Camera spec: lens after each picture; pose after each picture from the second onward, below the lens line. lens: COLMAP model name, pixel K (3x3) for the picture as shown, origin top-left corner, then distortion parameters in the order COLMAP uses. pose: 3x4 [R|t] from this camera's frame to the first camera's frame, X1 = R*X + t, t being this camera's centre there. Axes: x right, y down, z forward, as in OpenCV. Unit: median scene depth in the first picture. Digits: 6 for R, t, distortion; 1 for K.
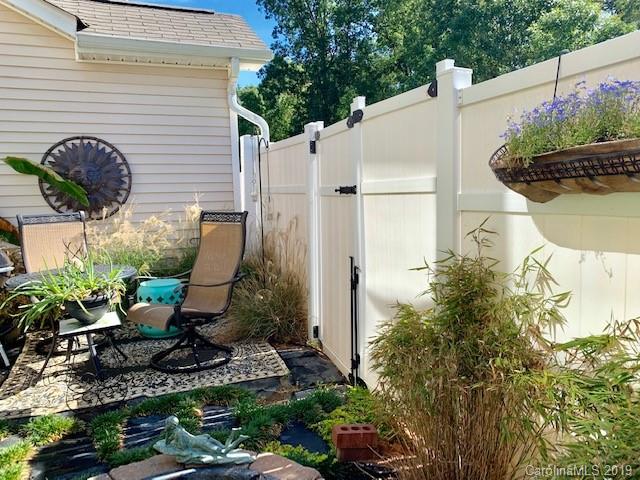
lens RADIAL K [[488.6, 0, 321.2], [0, 488.6, 238.1], [0, 0, 1]] dist [0.026470, -0.019132]
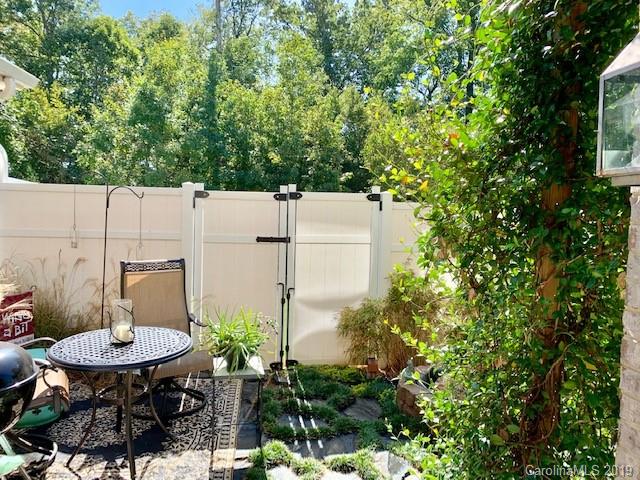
lens RADIAL K [[488.6, 0, 322.3], [0, 488.6, 240.6], [0, 0, 1]] dist [0.026470, -0.019132]
pose [[0.253192, -0.025006, 0.967093, -1.328137], [0.069445, 0.997557, 0.007612, -0.093237], [-0.964920, 0.065232, 0.254310, 0.457679]]
